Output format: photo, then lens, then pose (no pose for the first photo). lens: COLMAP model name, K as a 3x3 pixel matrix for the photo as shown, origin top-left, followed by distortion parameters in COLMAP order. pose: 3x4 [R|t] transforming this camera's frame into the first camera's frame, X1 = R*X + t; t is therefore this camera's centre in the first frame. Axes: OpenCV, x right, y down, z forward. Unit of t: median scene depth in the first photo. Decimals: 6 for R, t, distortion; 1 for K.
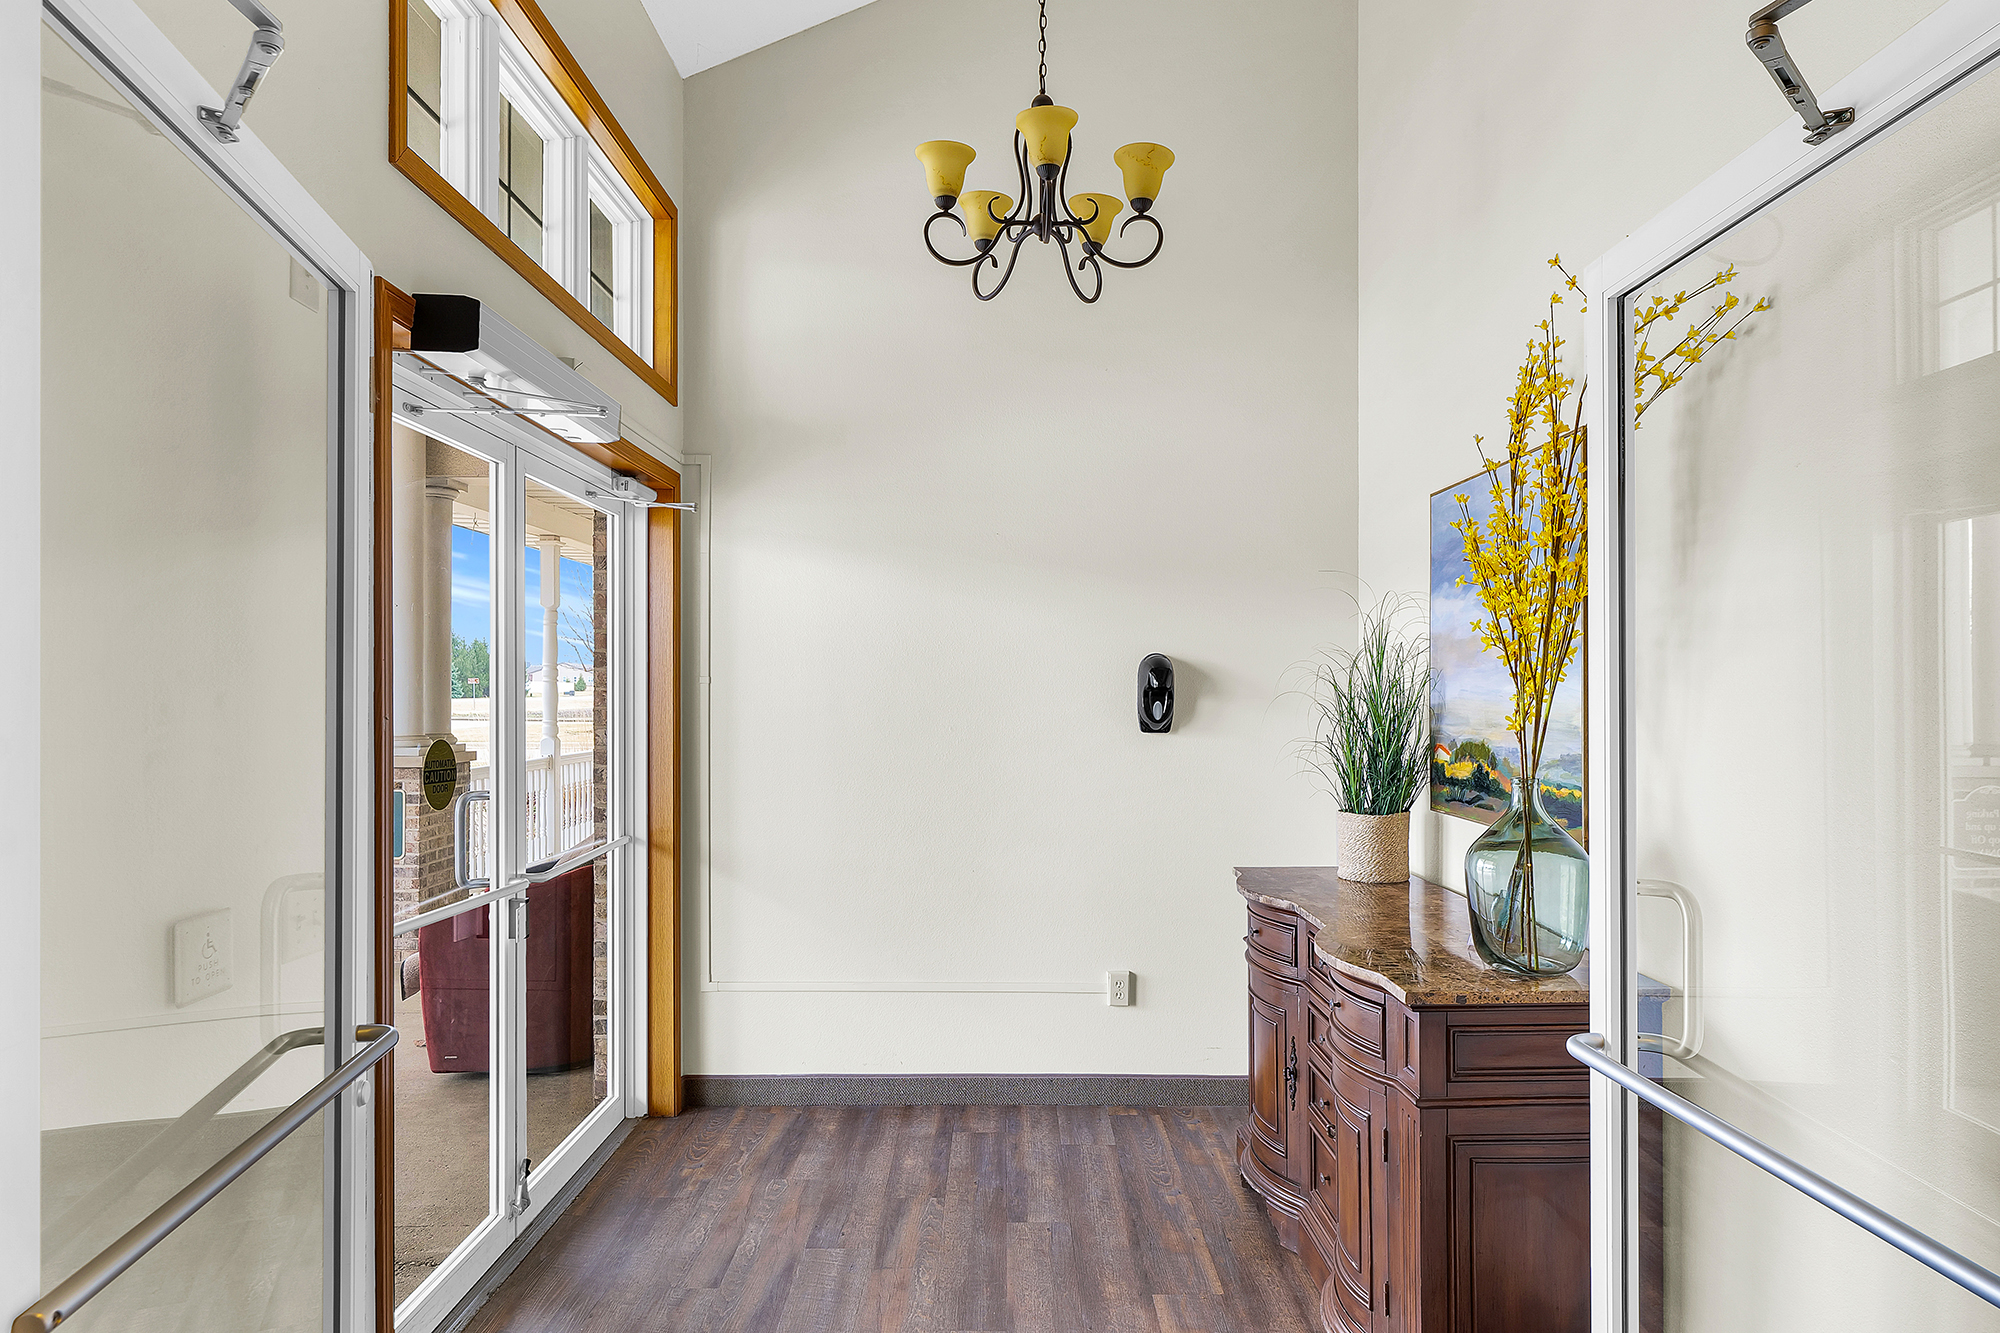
lens RADIAL K [[1221.2, 0, 1003.0], [0, 1221.2, 670.2], [0, 0, 1]] dist [-0.005998, 0.002407]
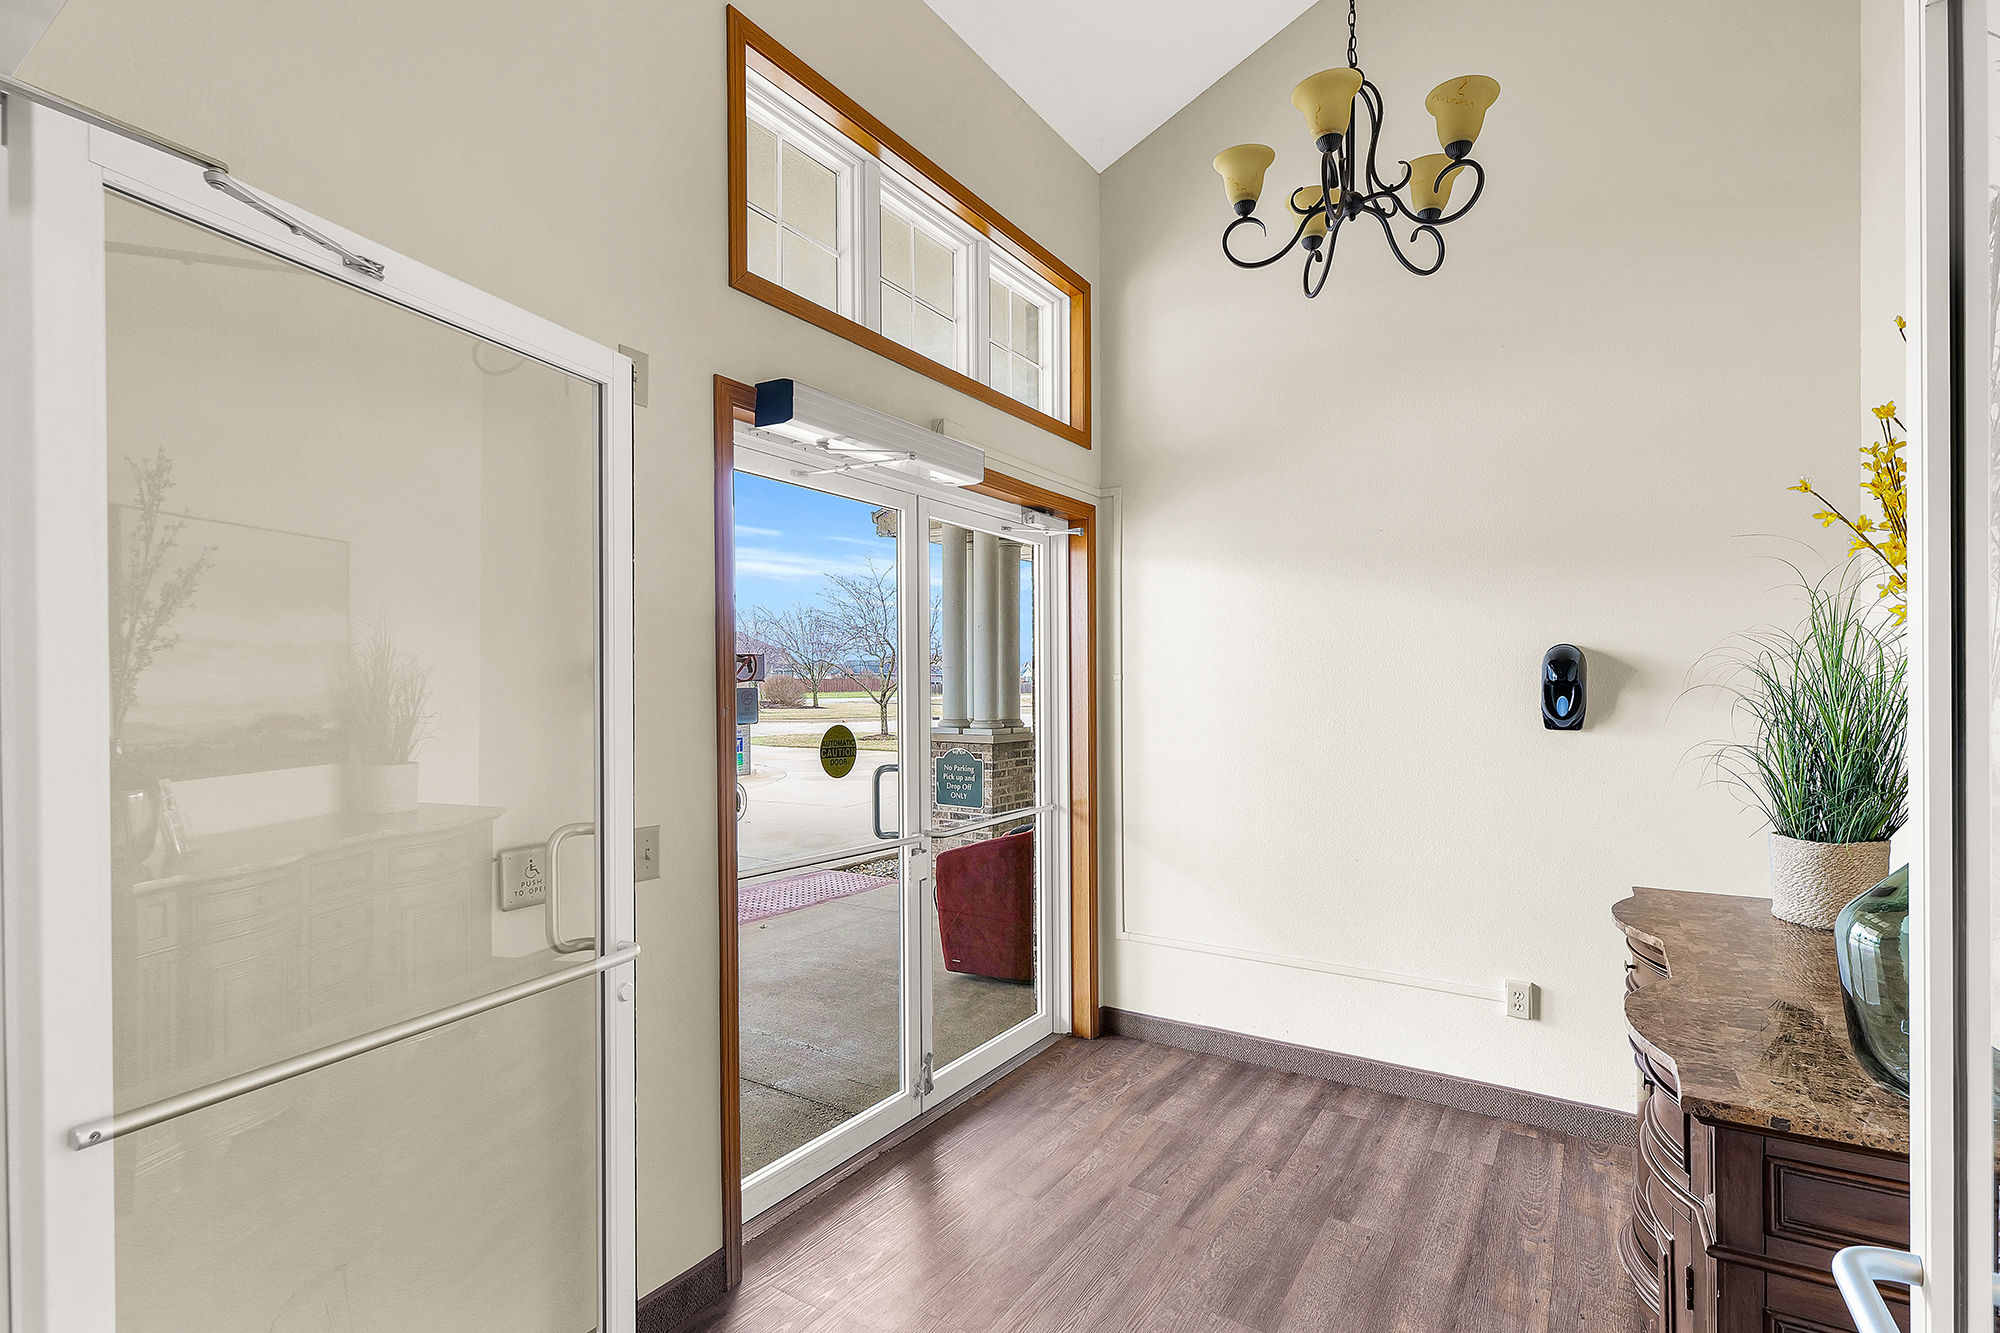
lens RADIAL K [[947.0, 0, 998.5], [0, 947.0, 683.8], [0, 0, 1]] dist [0.001314, -0.002159]
pose [[0.830753, -0.004743, -0.556622, 0.199666], [0.011922, 0.999886, 0.009273, 0.005156], [0.556514, -0.014340, 0.830714, 0.198041]]
